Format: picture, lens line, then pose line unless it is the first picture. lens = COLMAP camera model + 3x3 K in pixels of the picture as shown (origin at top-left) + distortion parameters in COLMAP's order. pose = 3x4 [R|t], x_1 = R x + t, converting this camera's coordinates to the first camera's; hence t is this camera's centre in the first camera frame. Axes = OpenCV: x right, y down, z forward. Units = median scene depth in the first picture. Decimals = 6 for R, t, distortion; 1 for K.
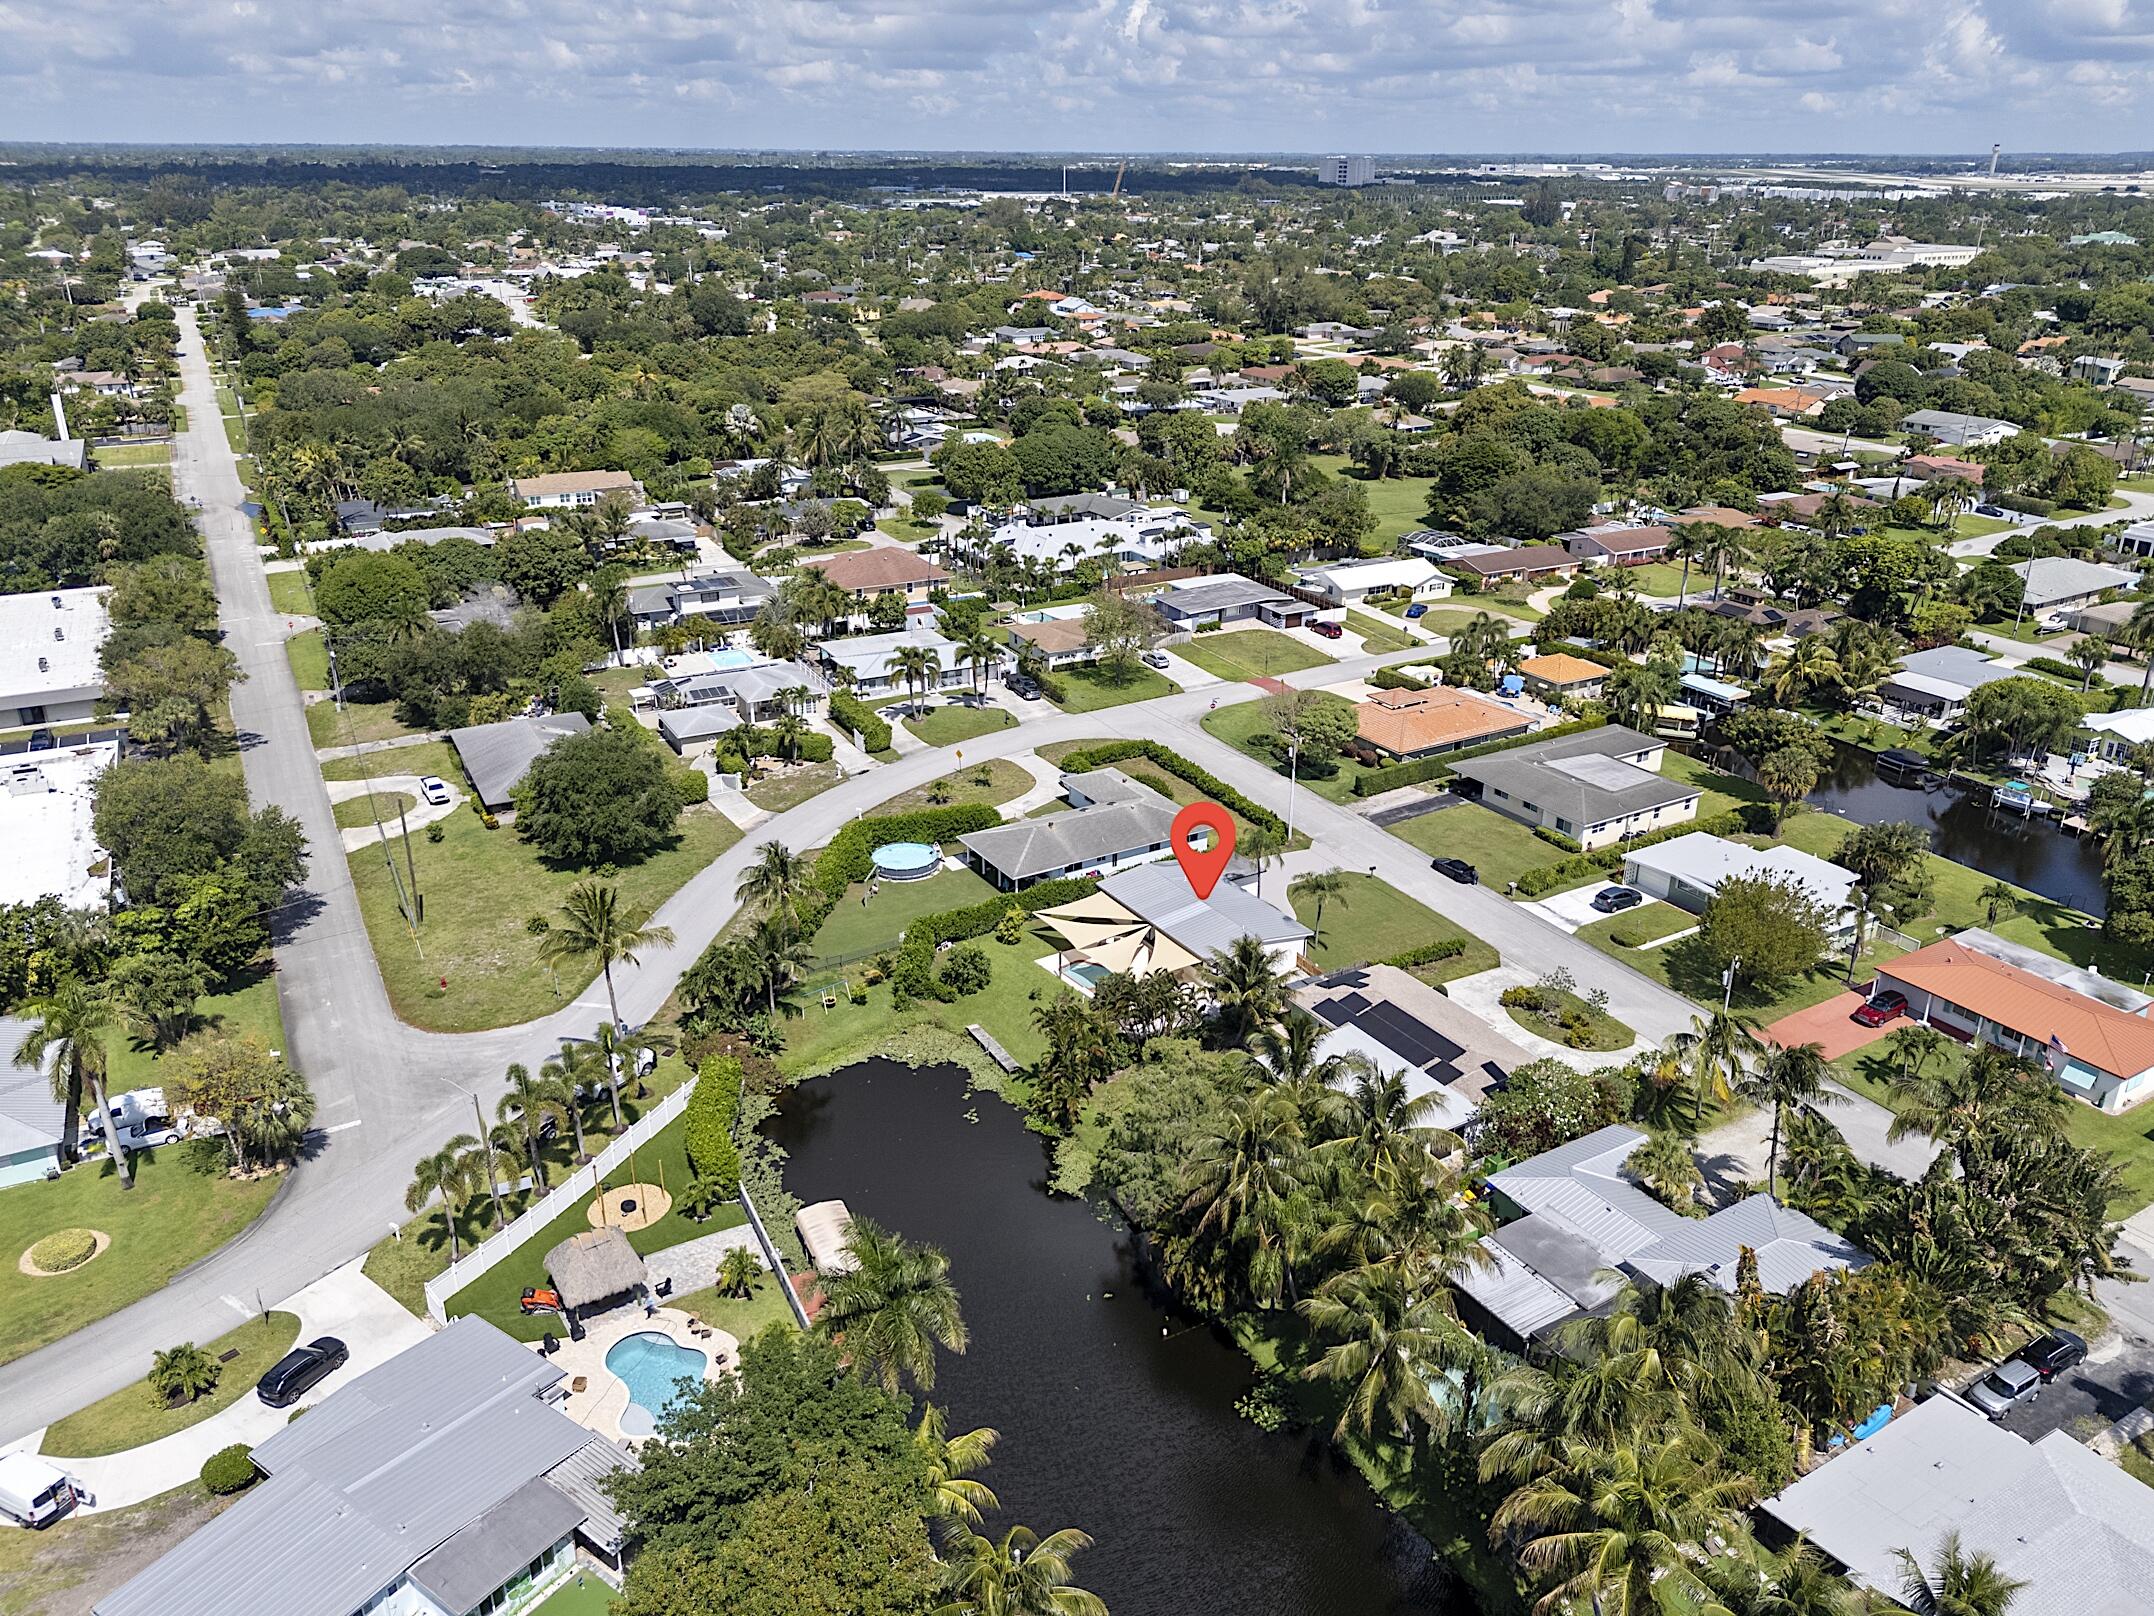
lens RADIAL K [[1586.7, 0, 1078.3], [0, 1586.7, 788.2], [0, 0, 1]] dist [0.057573, -0.050564]
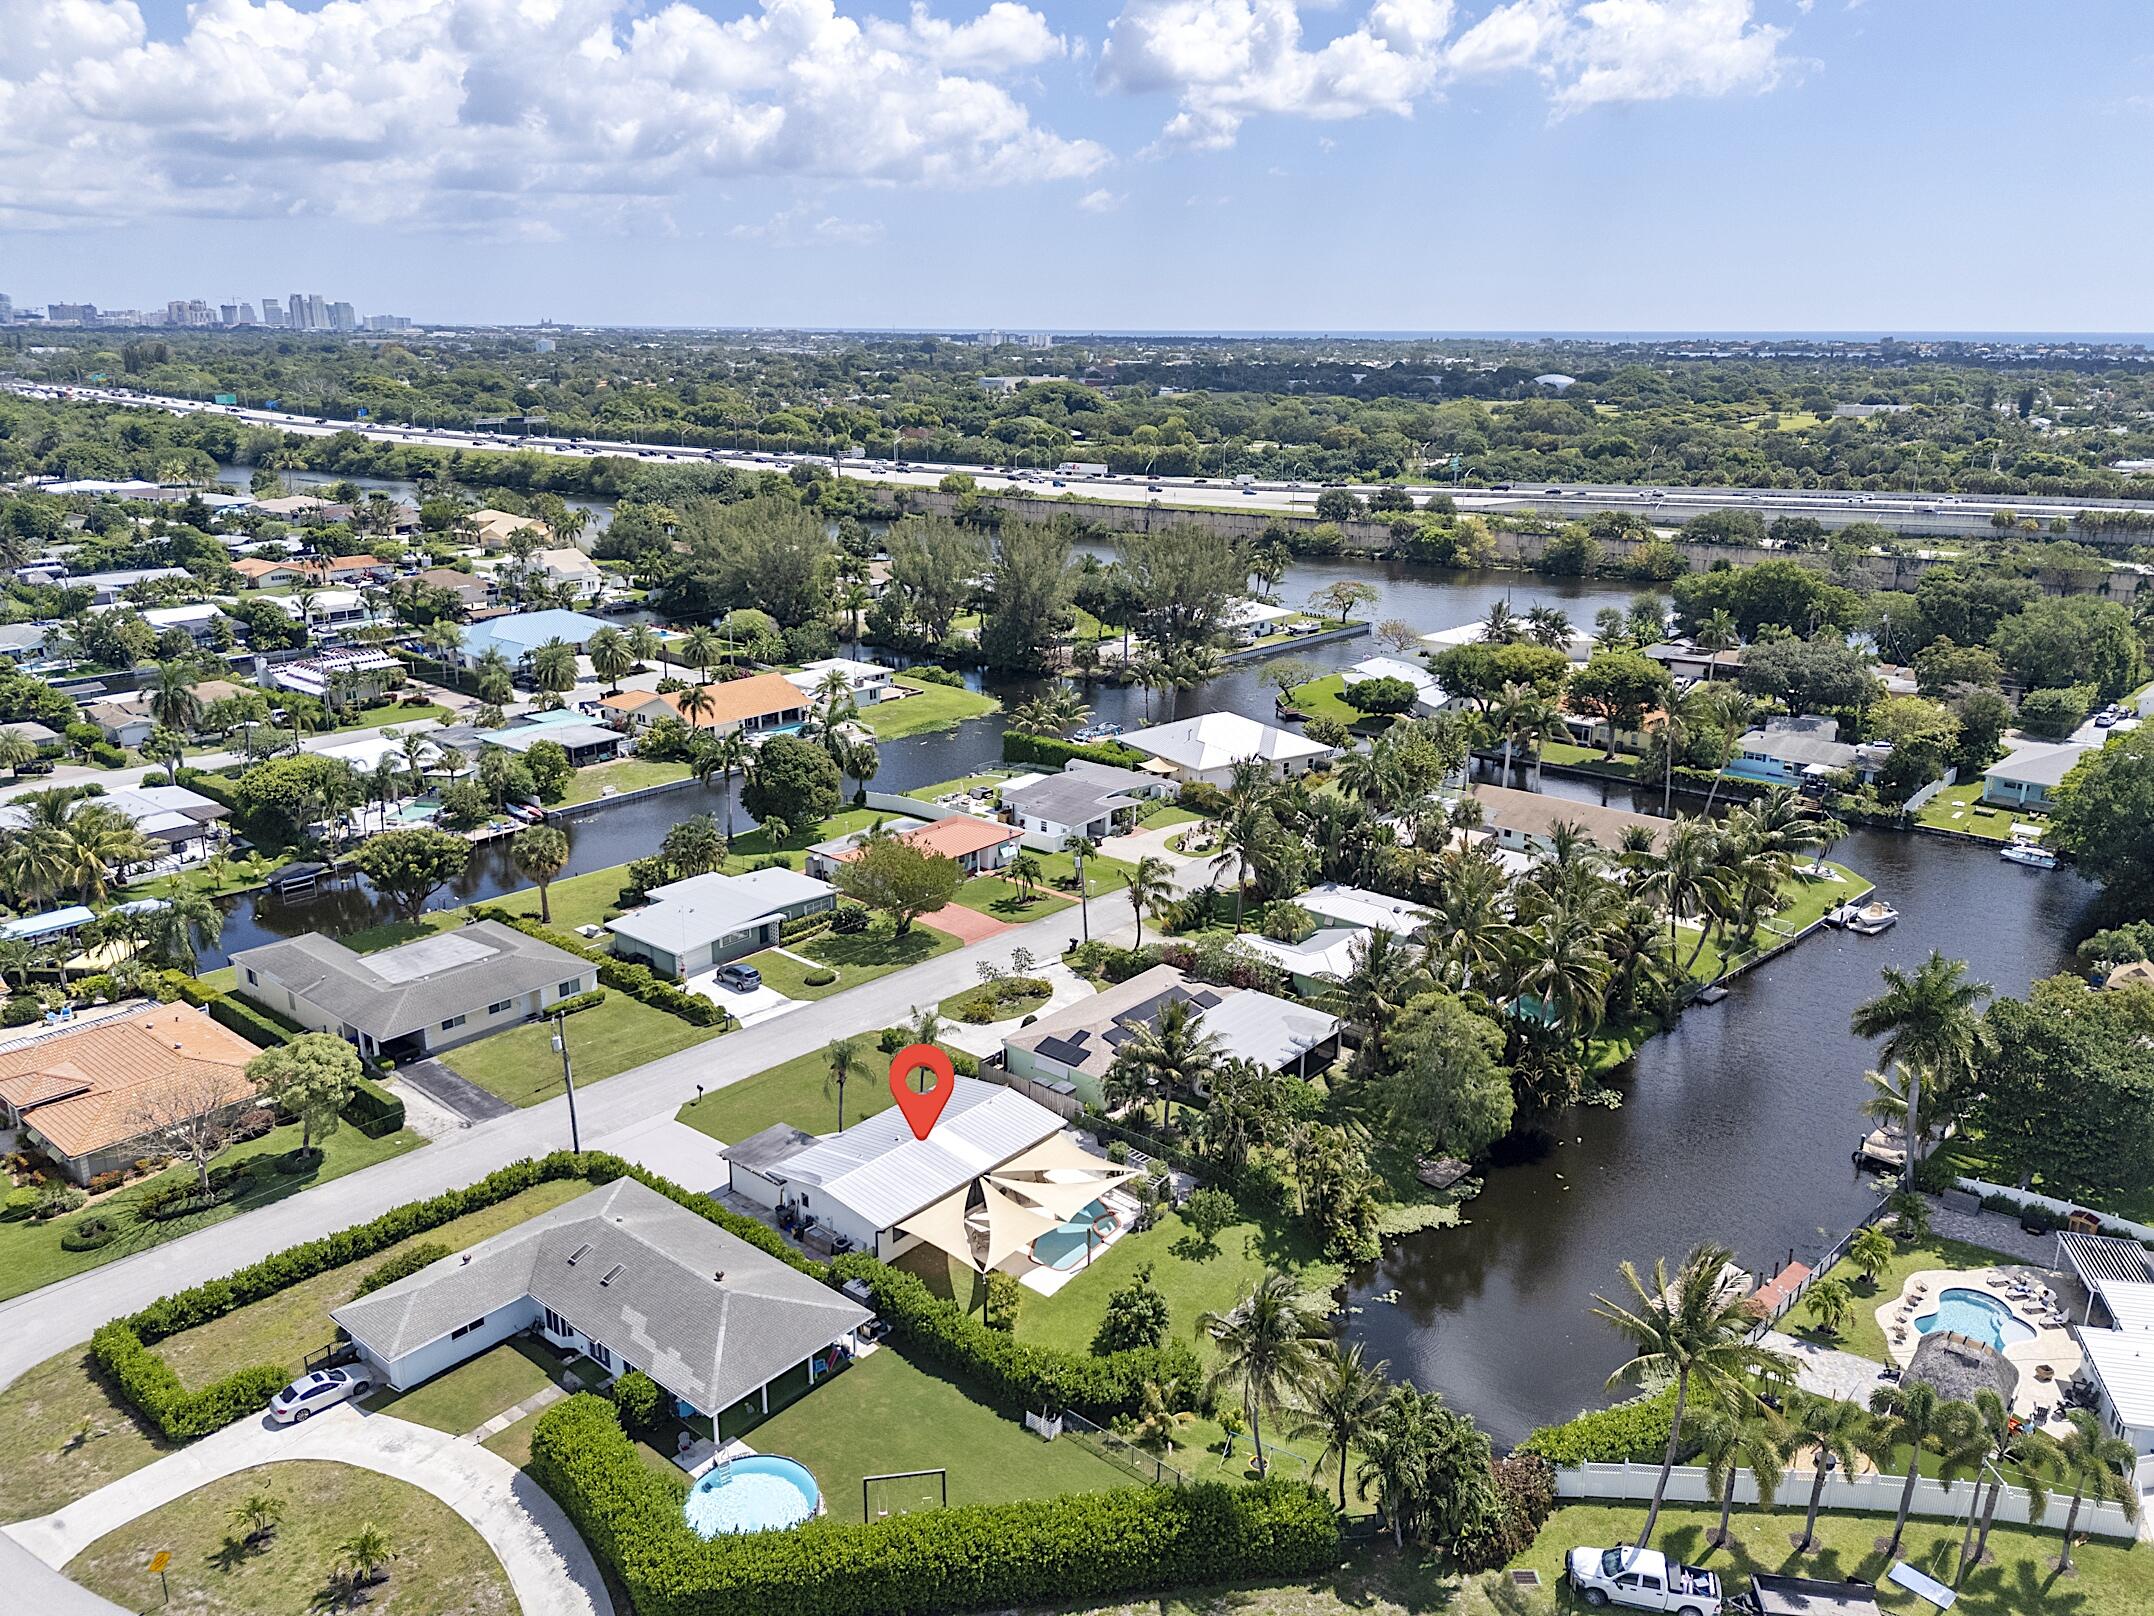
lens RADIAL K [[1586.7, 0, 1076.0], [0, 1586.7, 802.9], [0, 0, 1]] dist [0.057573, -0.050564]
pose [[-0.316712, -0.280121, 0.906215, -0.408973], [0.345729, 0.855580, 0.385298, -0.231220], [-0.883270, 0.435333, -0.174126, 0.686803]]
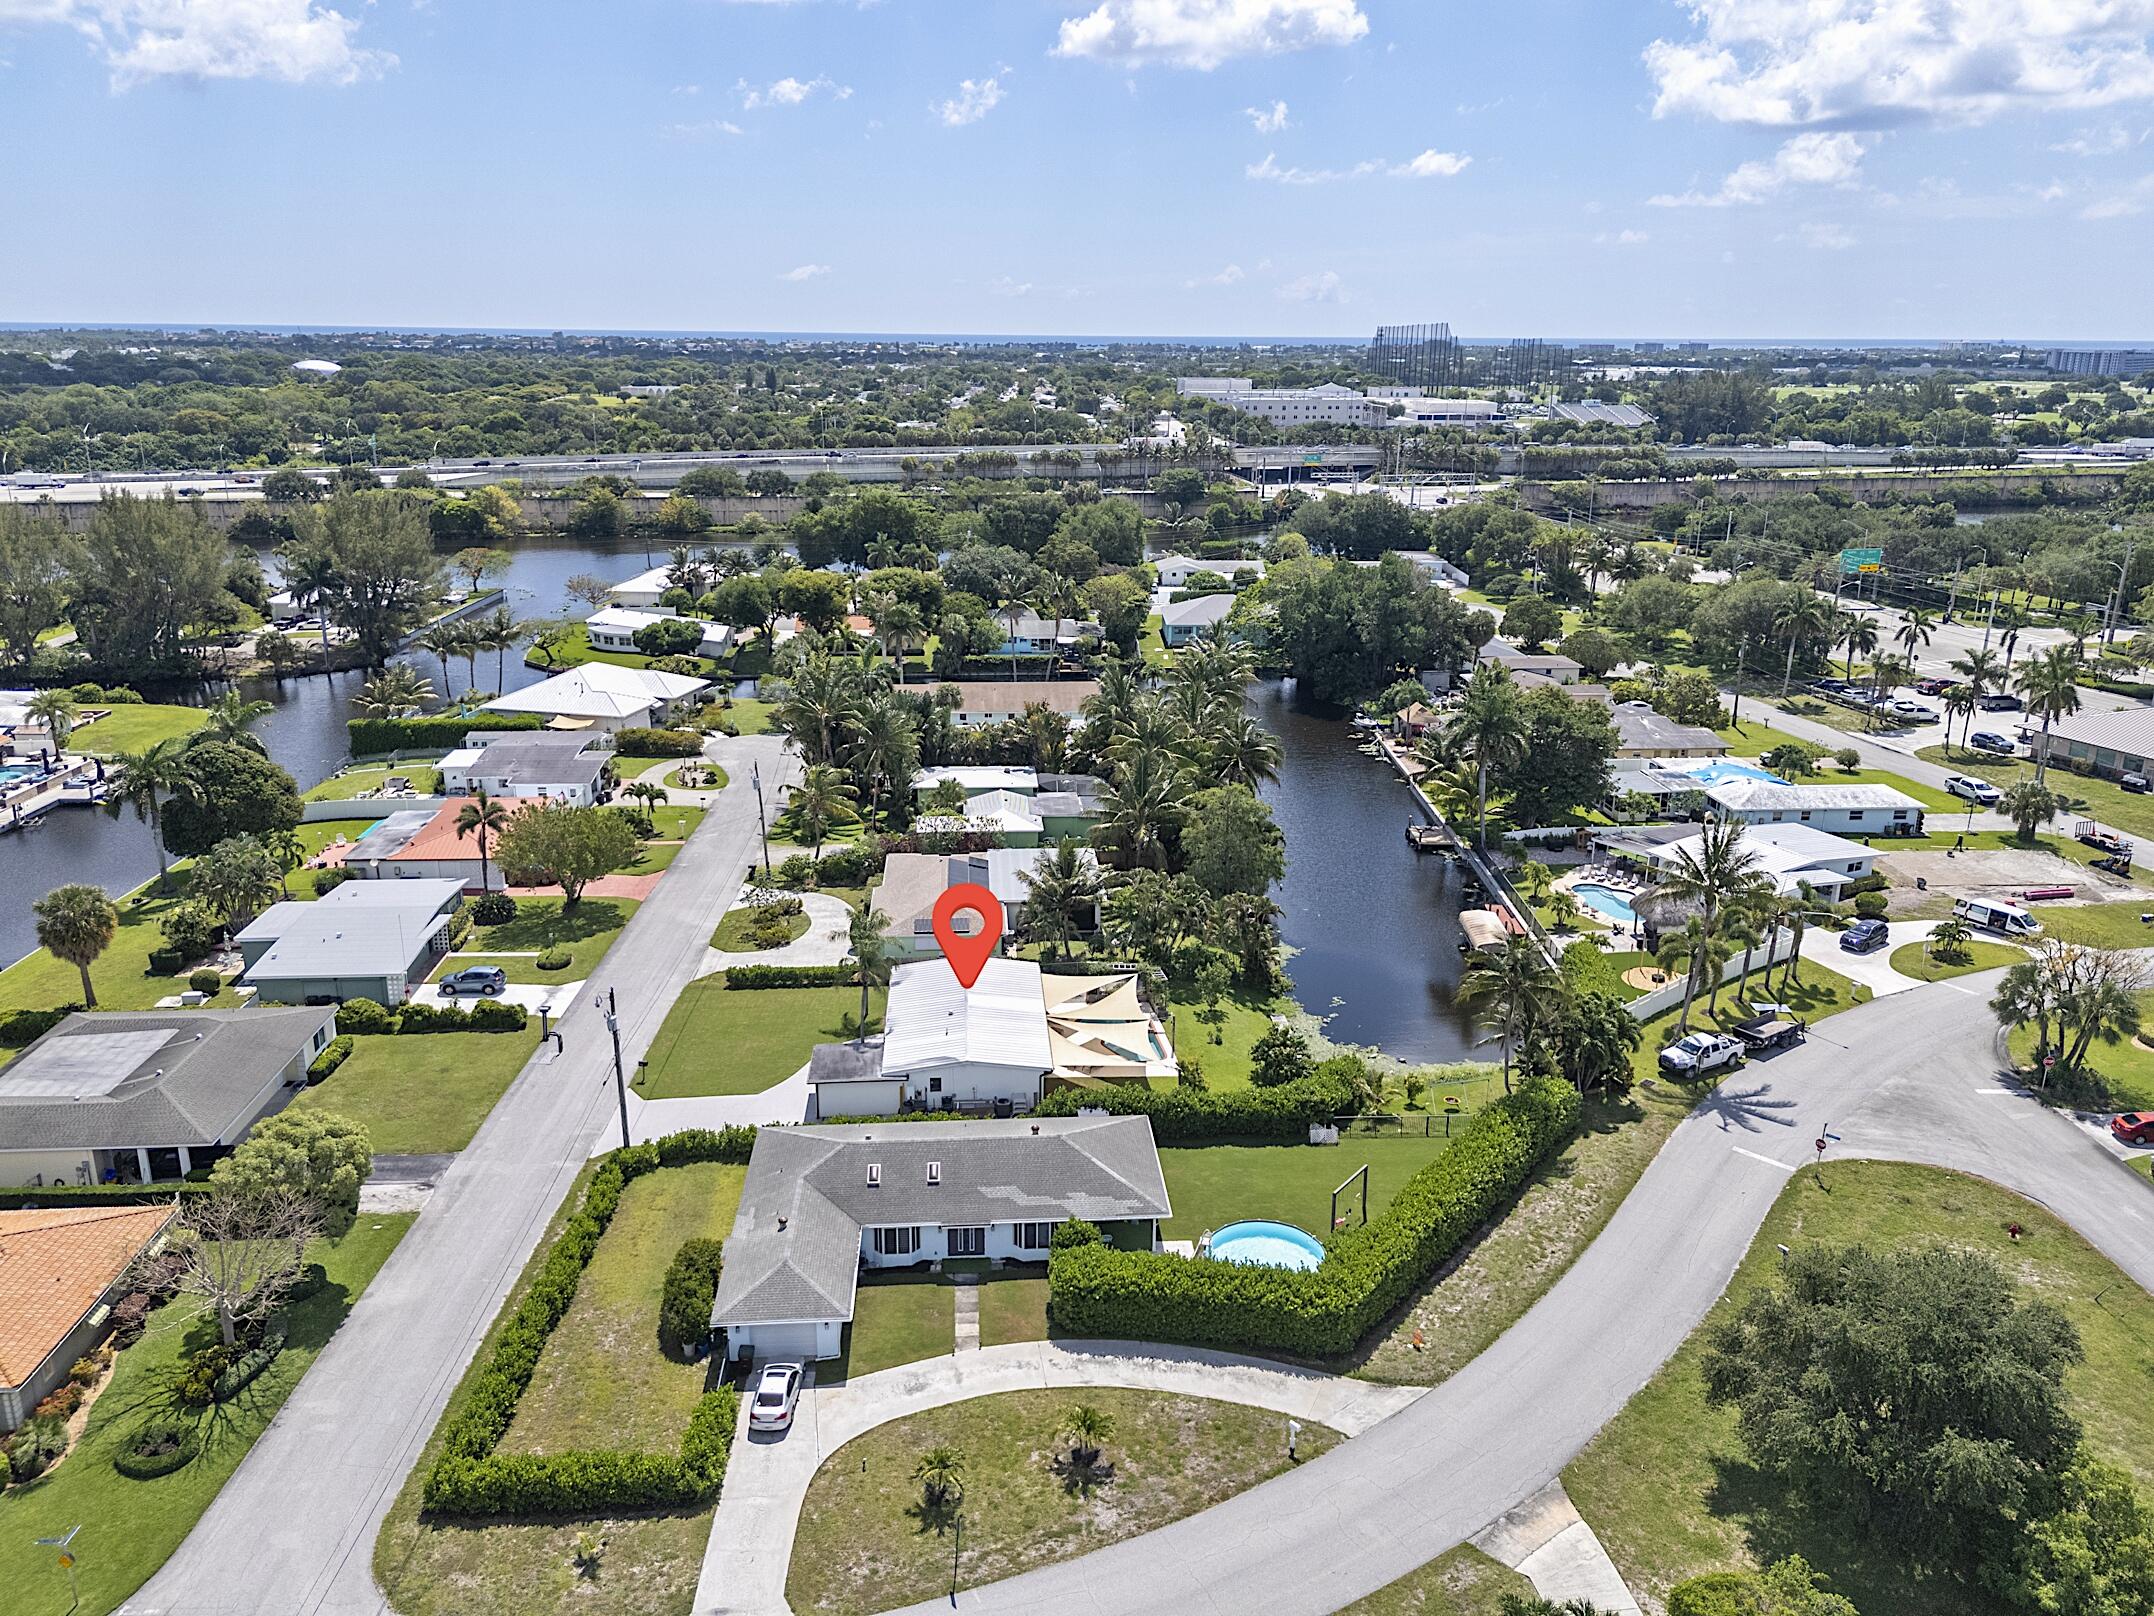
lens RADIAL K [[1586.7, 0, 1081.0], [0, 1586.7, 772.0], [0, 0, 1]] dist [0.057573, -0.050564]
pose [[-0.887449, -0.137157, 0.440026, -0.208125], [0.157354, 0.807176, 0.568952, -0.318152], [-0.433214, 0.574156, -0.694745, 1.002957]]
